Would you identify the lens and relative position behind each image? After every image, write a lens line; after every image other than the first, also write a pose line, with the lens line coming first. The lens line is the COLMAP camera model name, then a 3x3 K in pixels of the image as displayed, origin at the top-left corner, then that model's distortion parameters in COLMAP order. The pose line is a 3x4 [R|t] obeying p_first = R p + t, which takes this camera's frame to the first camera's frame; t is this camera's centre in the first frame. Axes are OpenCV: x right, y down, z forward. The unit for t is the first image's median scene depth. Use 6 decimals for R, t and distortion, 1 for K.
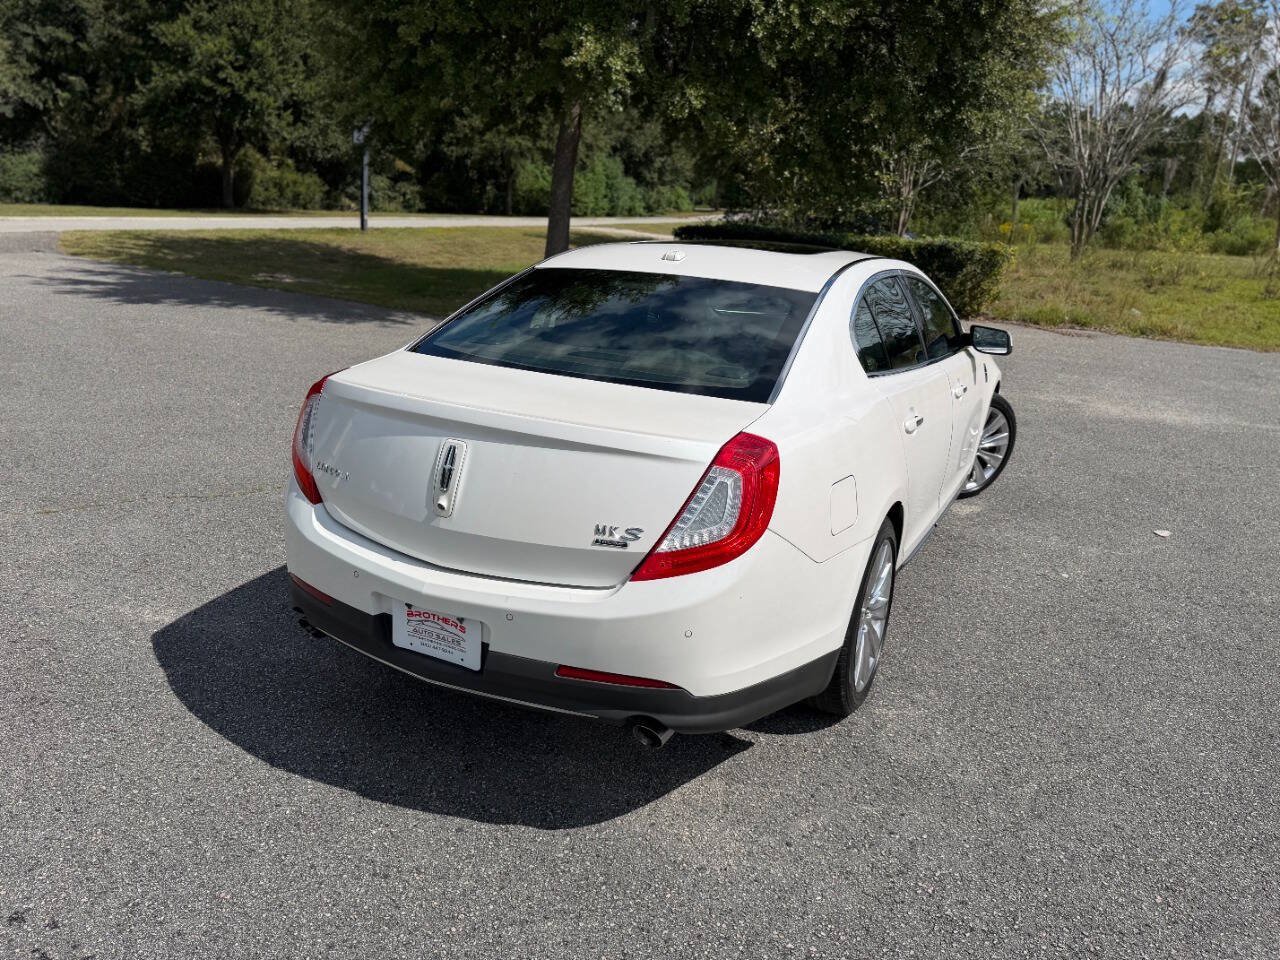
lens RADIAL K [[923.2, 0, 643.9], [0, 923.2, 478.3], [0, 0, 1]] dist [0.007390, -0.011369]
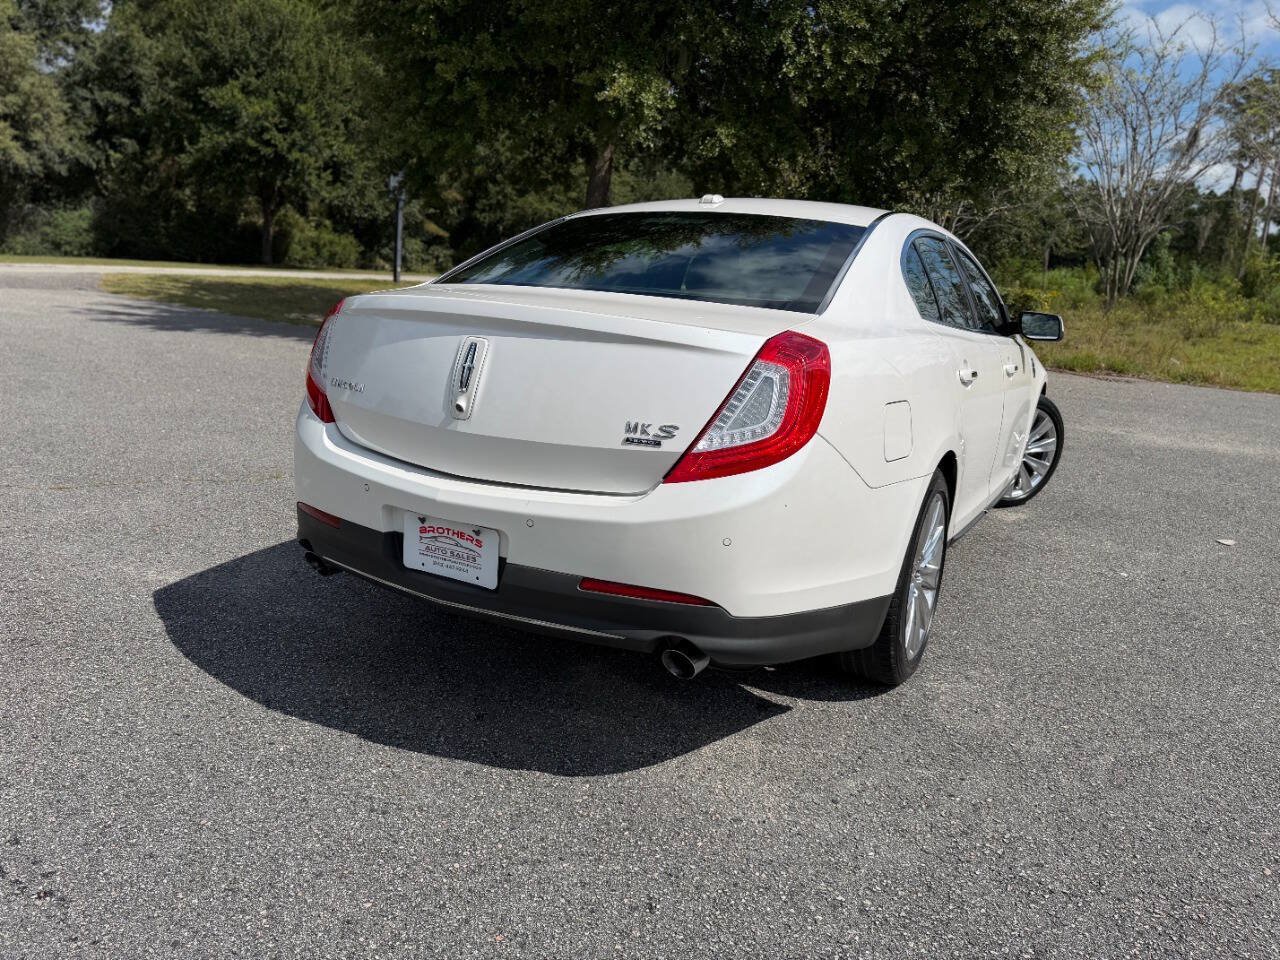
lens RADIAL K [[920.9, 0, 630.7], [0, 920.9, 482.9], [0, 0, 1]] dist [0.020041, -0.028541]
pose [[0.999094, 0.019403, -0.037887, -0.001766], [-0.021970, 0.997406, -0.068551, 0.023591], [0.036459, 0.069321, 0.996928, 0.013112]]
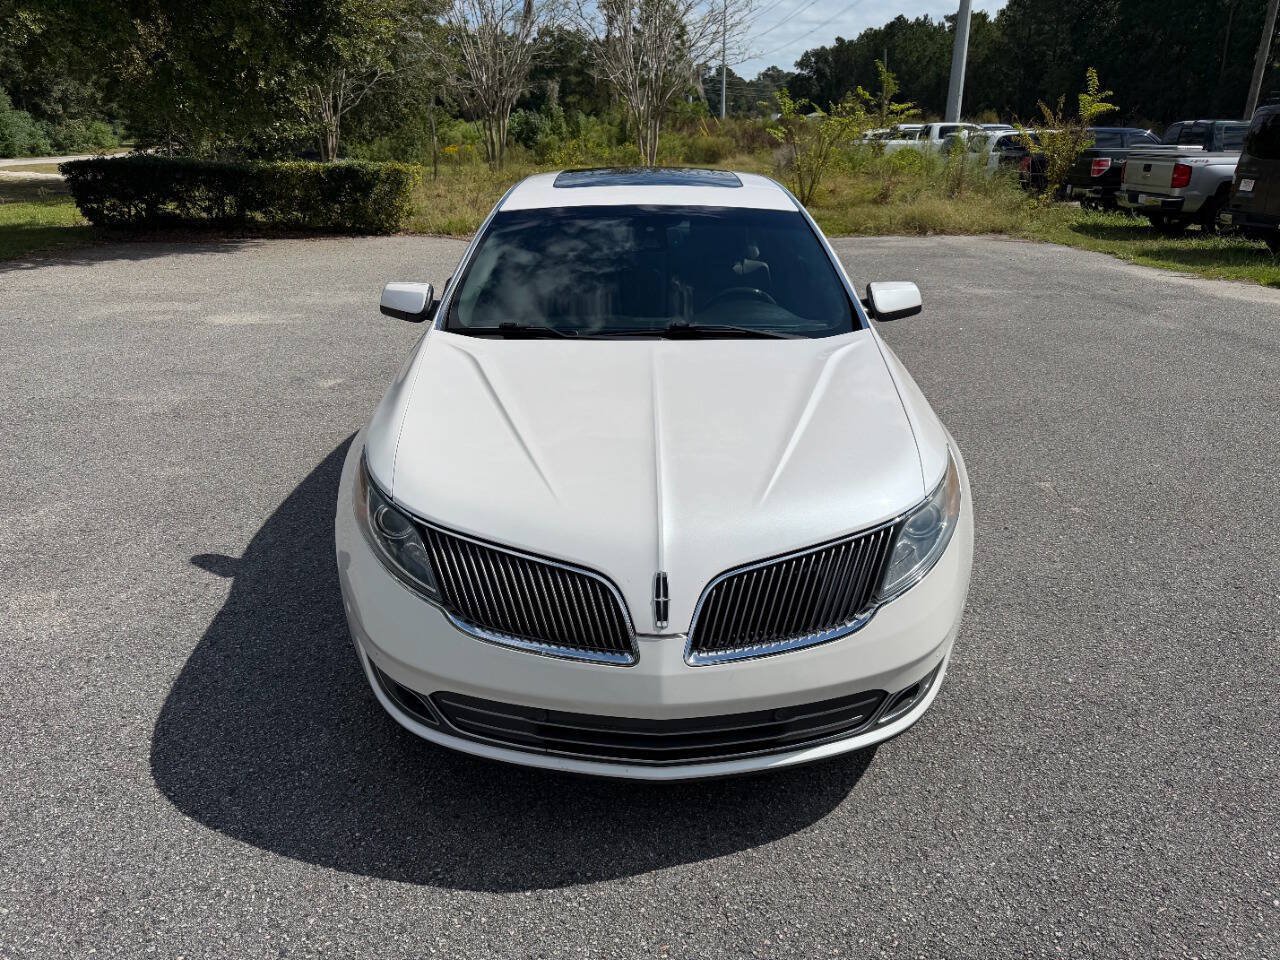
lens RADIAL K [[922.8, 0, 647.4], [0, 922.8, 480.7], [0, 0, 1]] dist [0.005856, -0.009296]
pose [[0.858755, -0.214699, 0.465236, 0.037502], [0.179802, 0.976508, 0.118755, 0.028829], [-0.479803, -0.018331, 0.877185, -0.084173]]
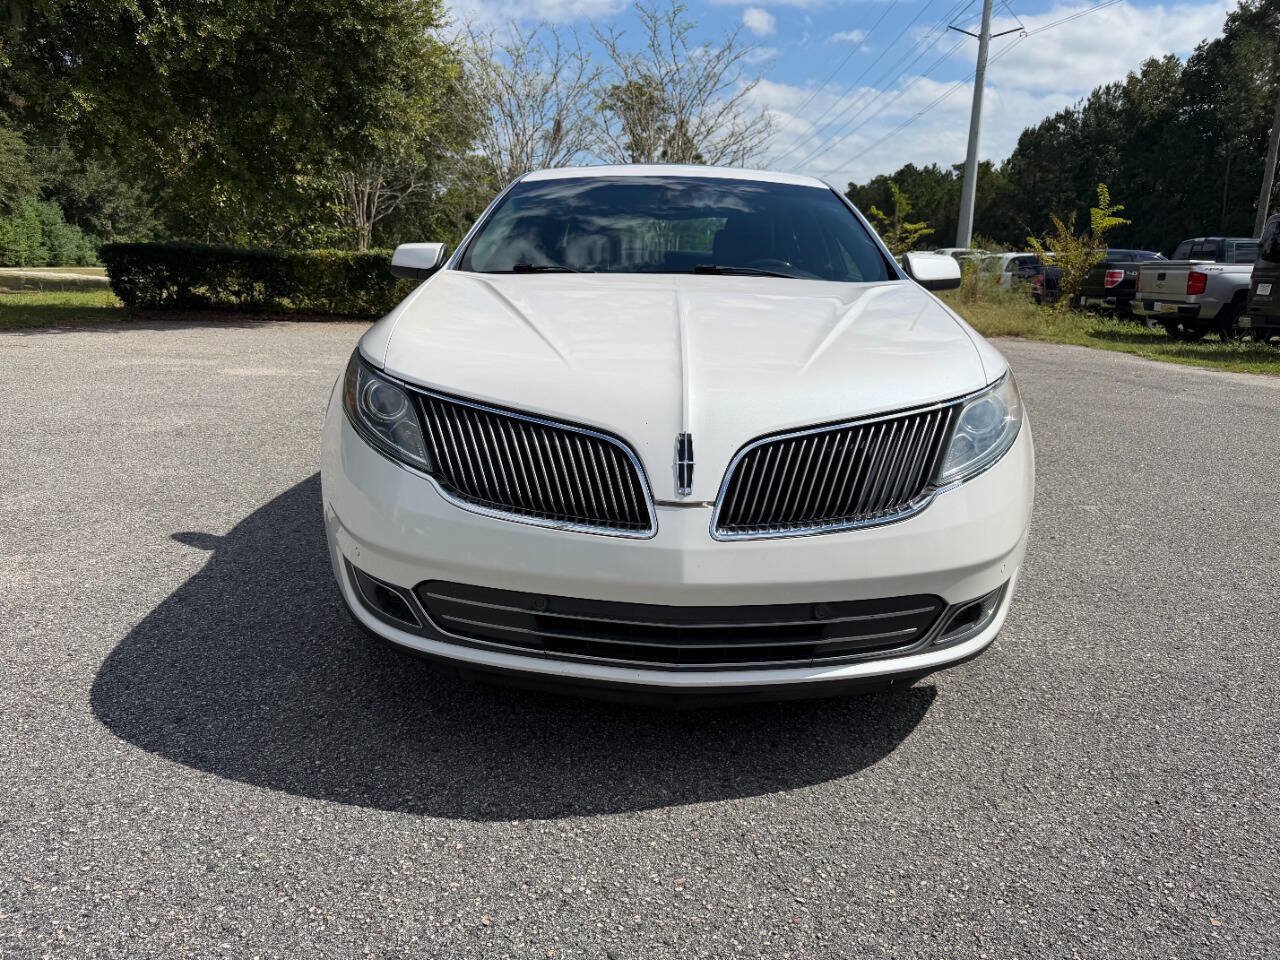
lens RADIAL K [[923.2, 0, 643.9], [0, 923.2, 478.3], [0, 0, 1]] dist [0.007390, -0.011369]
pose [[0.871312, -0.126198, 0.474225, 0.038190], [0.153357, 0.987991, -0.018851, 0.062107], [-0.466151, 0.089151, 0.880202, -0.068673]]
